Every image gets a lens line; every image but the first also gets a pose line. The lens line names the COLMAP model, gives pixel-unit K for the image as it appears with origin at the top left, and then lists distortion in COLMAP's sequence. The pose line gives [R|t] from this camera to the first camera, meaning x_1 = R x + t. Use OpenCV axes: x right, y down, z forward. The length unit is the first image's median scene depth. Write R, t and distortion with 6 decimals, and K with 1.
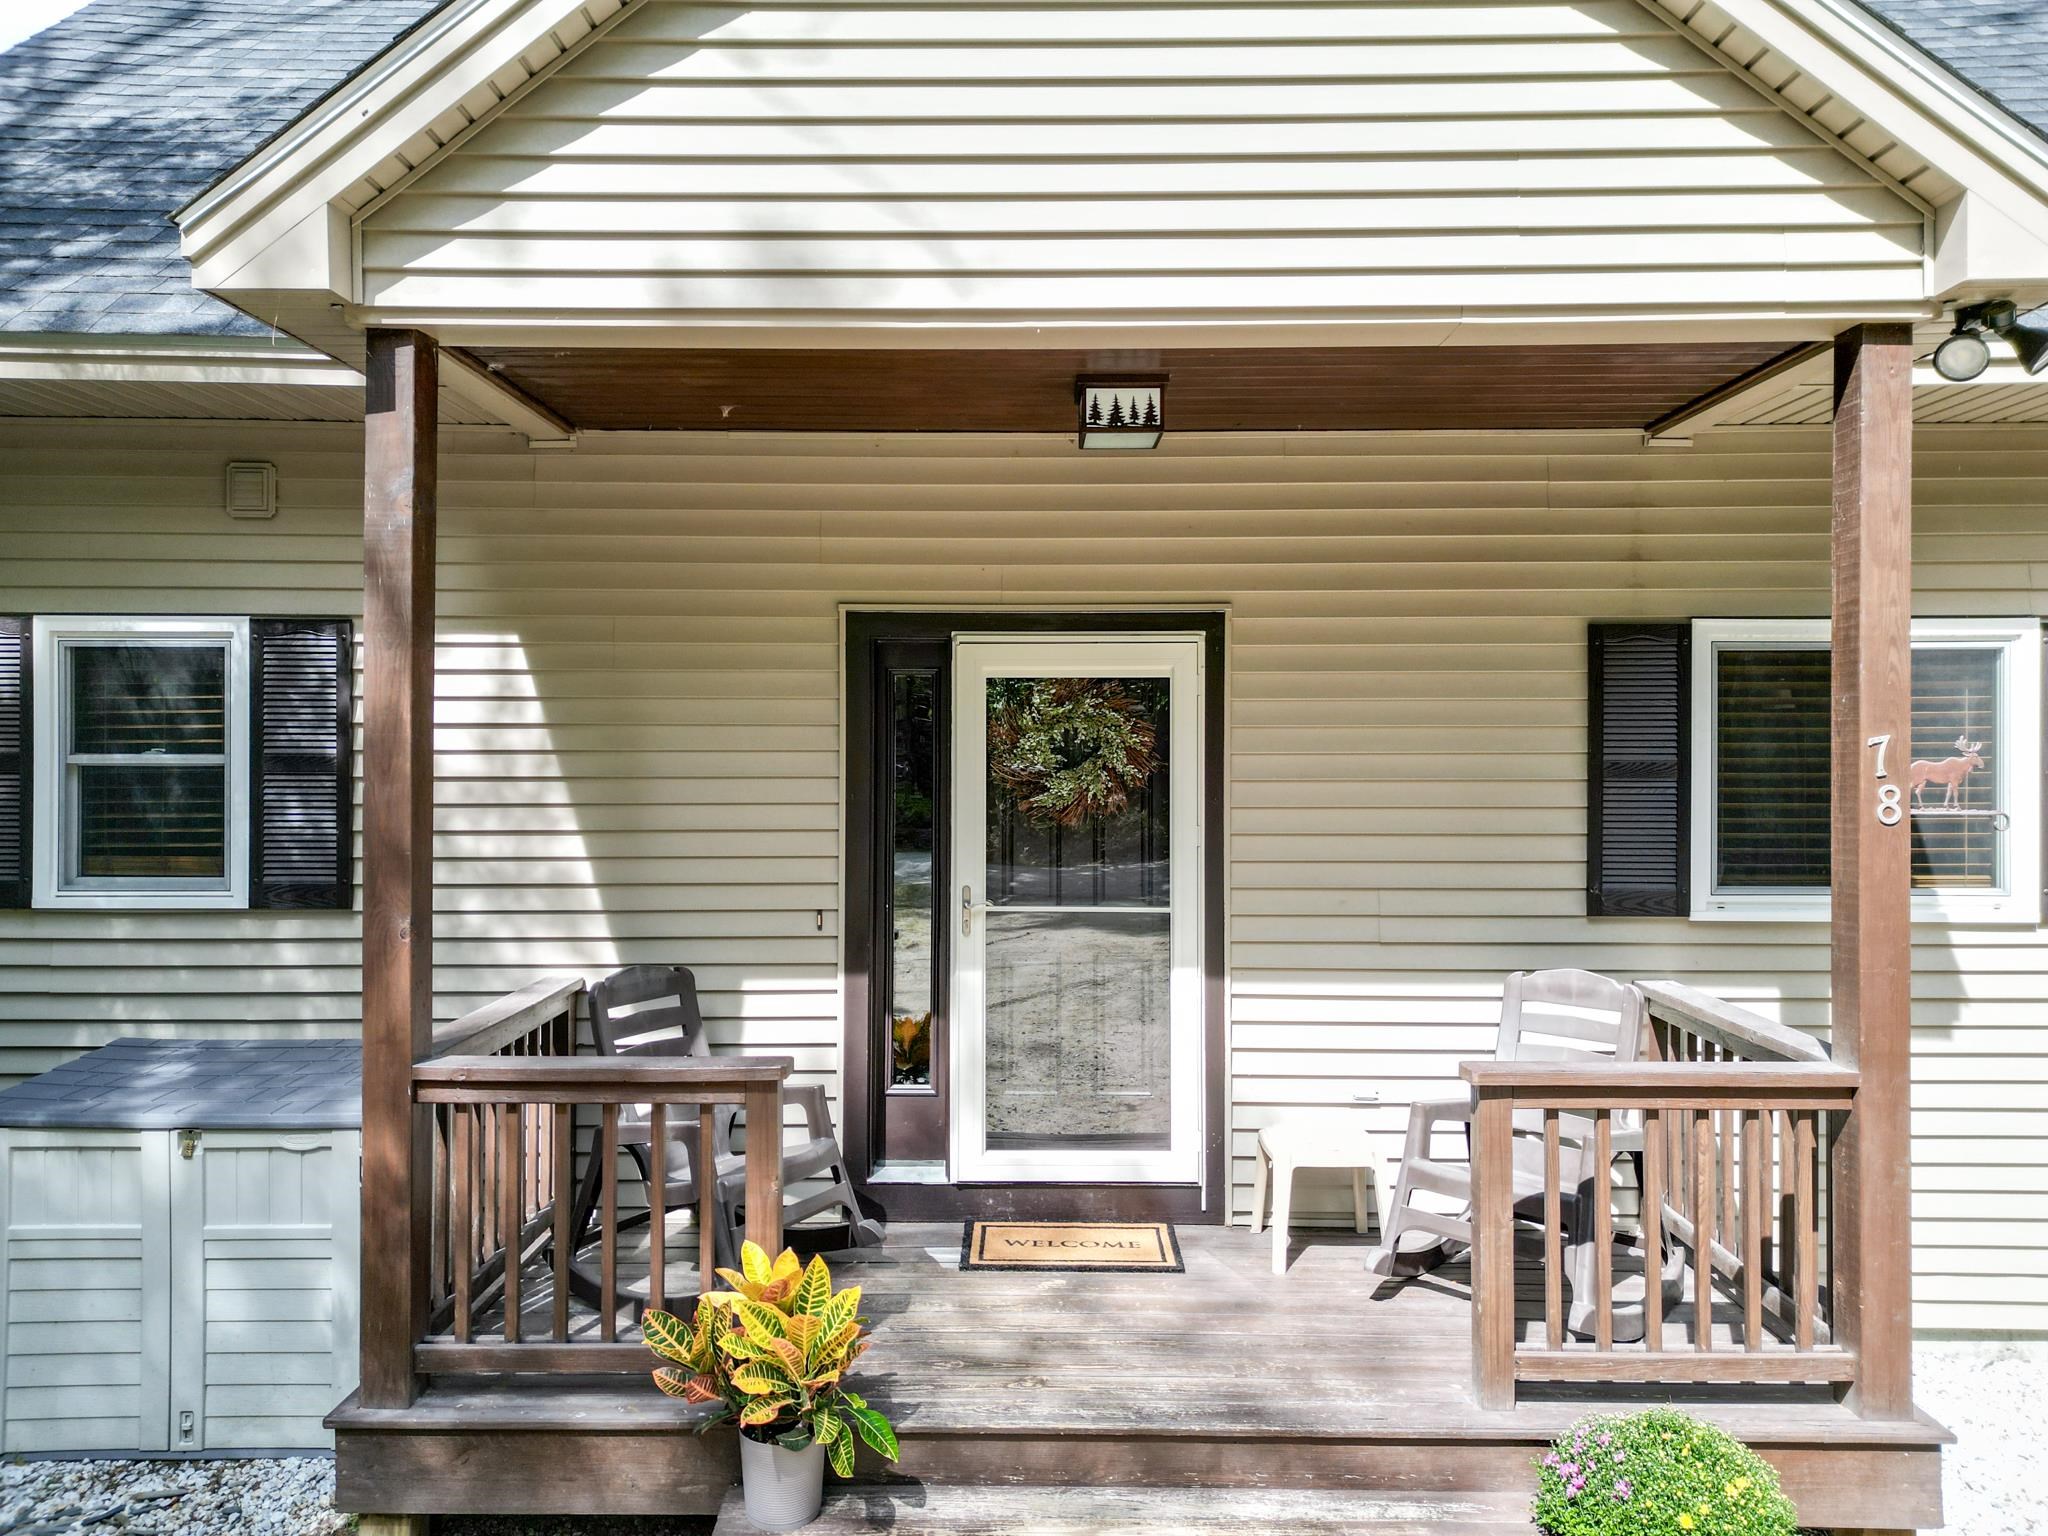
lens RADIAL K [[1436.5, 0, 1016.2], [0, 1436.5, 775.0], [0, 0, 1]] dist [0.074309, -0.070192]
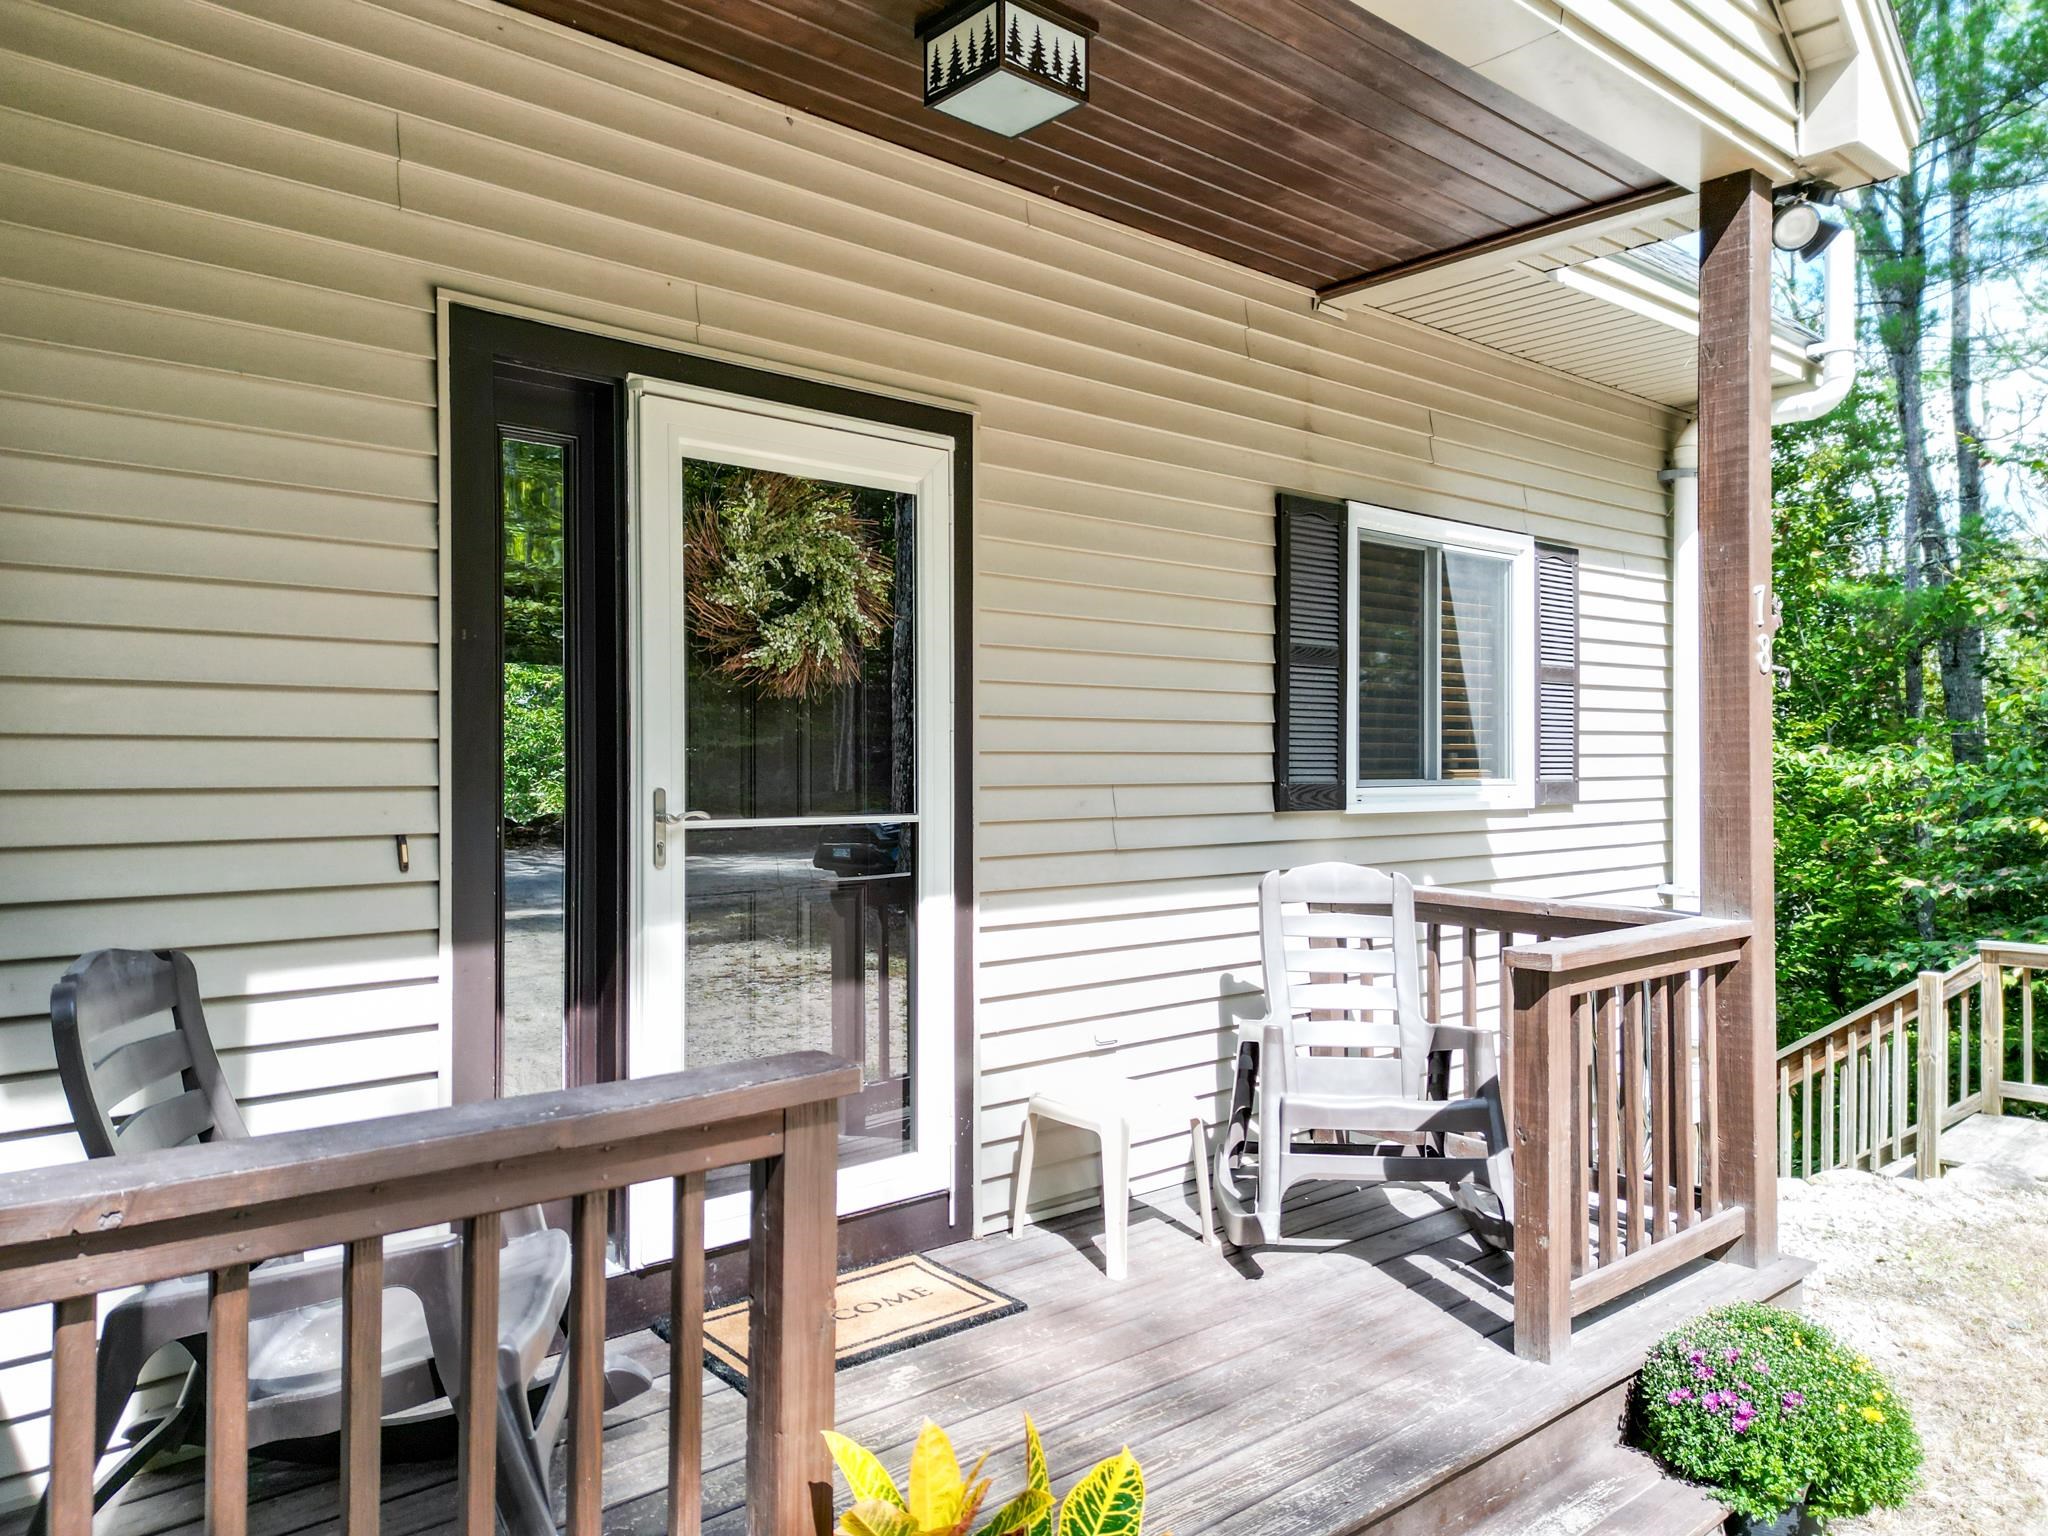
lens RADIAL K [[1436.5, 0, 1016.2], [0, 1436.5, 775.0], [0, 0, 1]] dist [0.074309, -0.070192]
pose [[0.746201, -0.003718, 0.665710, -0.335187], [0.006429, 0.999978, -0.001621, 0.074003], [-0.665689, 0.005490, 0.746209, 0.429557]]
